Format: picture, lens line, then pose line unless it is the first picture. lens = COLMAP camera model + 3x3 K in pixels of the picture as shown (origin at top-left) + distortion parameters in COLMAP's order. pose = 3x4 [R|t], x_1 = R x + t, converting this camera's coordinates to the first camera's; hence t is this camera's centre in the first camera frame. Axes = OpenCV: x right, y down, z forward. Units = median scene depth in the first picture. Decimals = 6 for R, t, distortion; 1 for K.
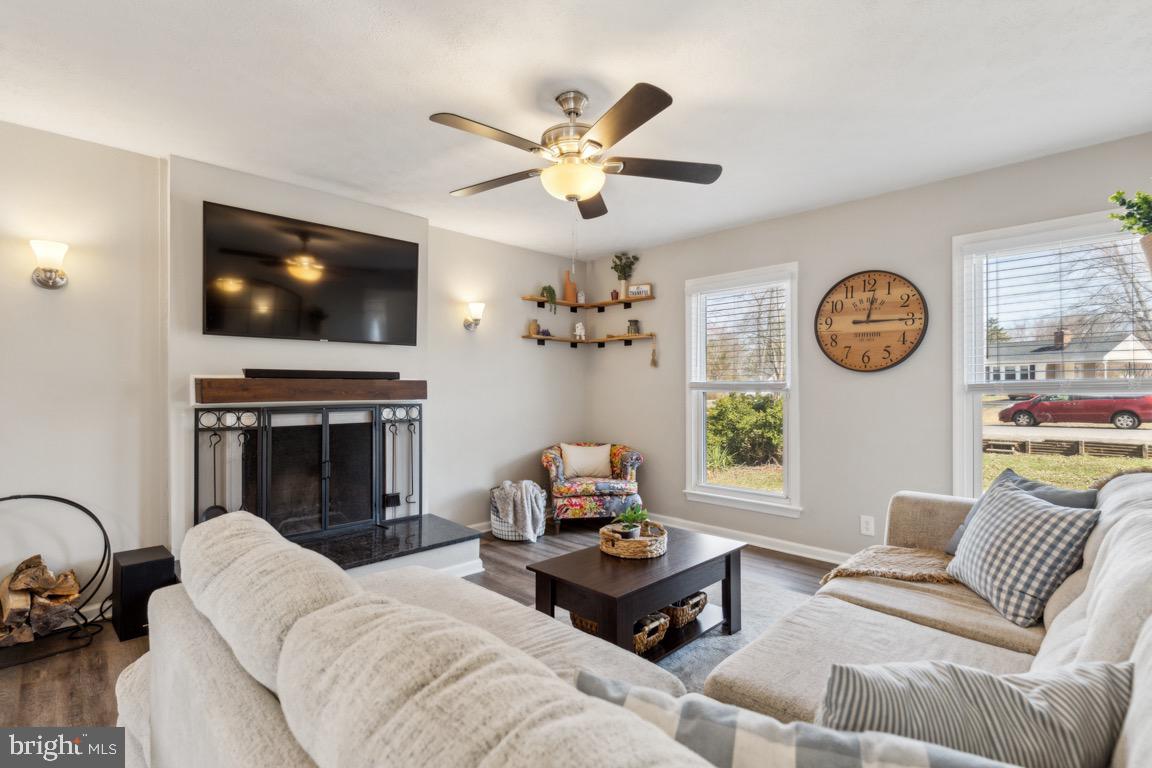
lens RADIAL K [[527.7, 0, 568.9], [0, 527.7, 390.9], [0, 0, 1]] dist [0.001266, -0.000183]
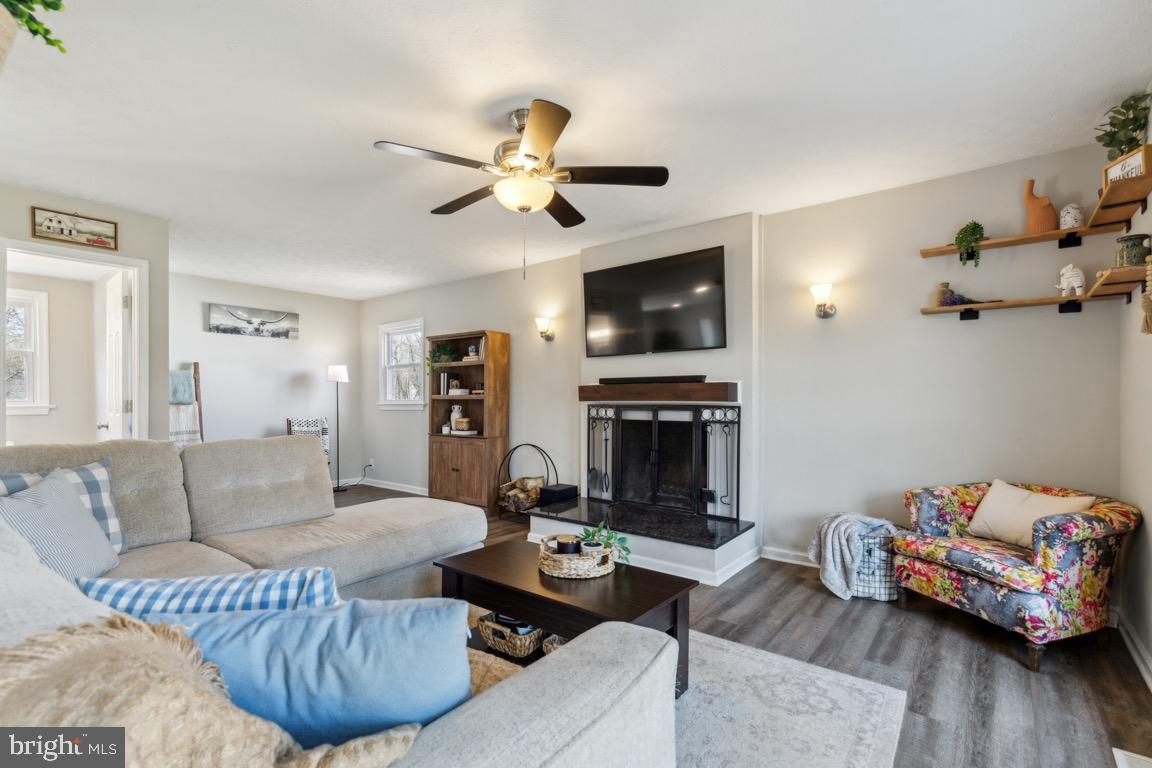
lens RADIAL K [[531.1, 0, 578.3], [0, 531.1, 400.4], [0, 0, 1]] dist [0.002552, 0.000266]
pose [[0.136016, 0.015247, -0.990589, 0.680568], [0.006681, 0.999845, 0.016307, -0.004286], [0.990684, -0.008836, 0.135893, 0.592547]]
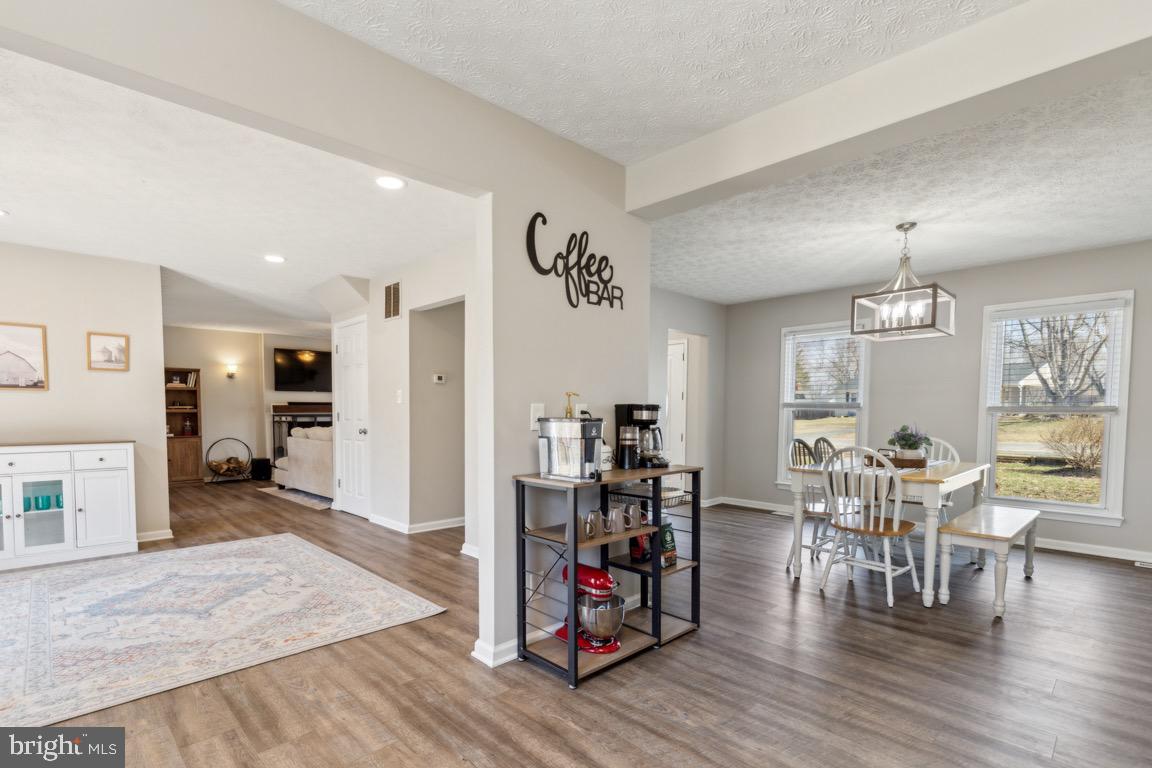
lens RADIAL K [[541.6, 0, 577.8], [0, 541.6, 432.6], [0, 0, 1]] dist [0.000187, -0.000392]
pose [[0.999978, 0.001303, 0.006505, 0.838307], [-0.001539, 0.999335, 0.036422, 0.014882], [-0.006453, -0.036432, 0.999315, -1.730548]]
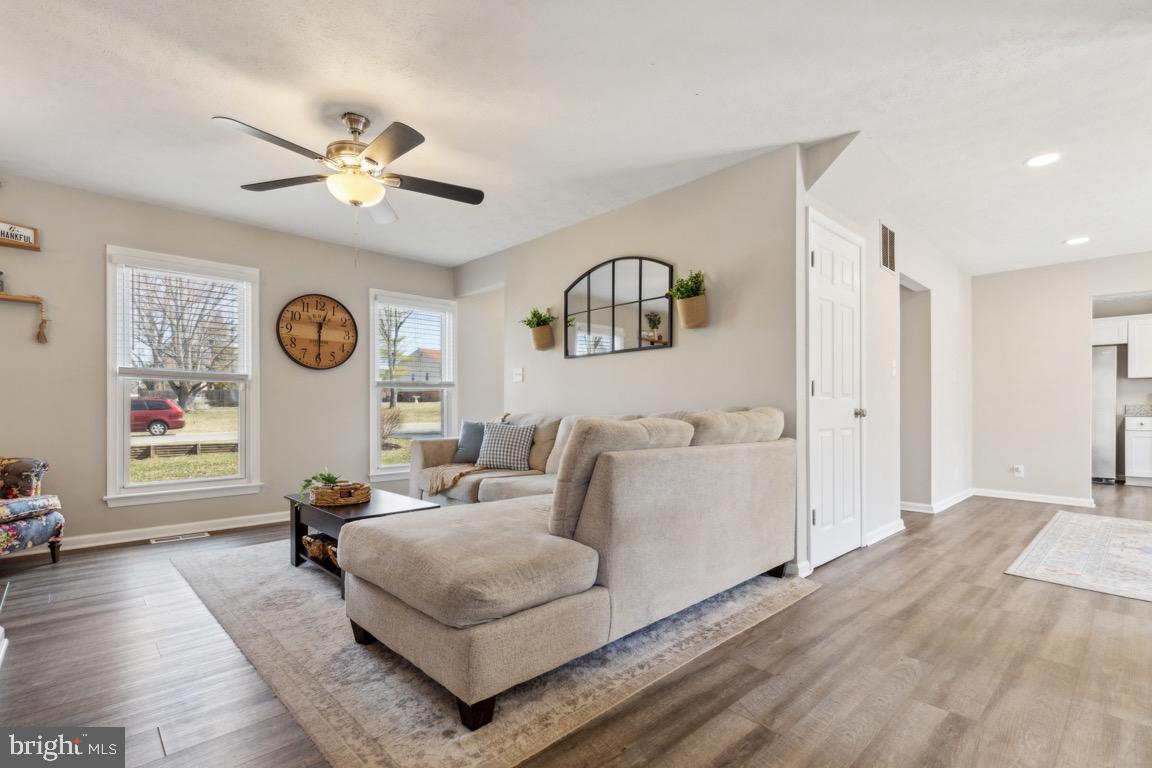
lens RADIAL K [[538.3, 0, 572.2], [0, 538.3, 406.5], [0, 0, 1]] dist [0.011557, -0.000145]
pose [[0.009281, 0.004576, 0.999946, -0.751663], [-0.001062, 0.999989, -0.004566, 0.060160], [-0.999956, -0.001019, 0.009285, 0.314753]]
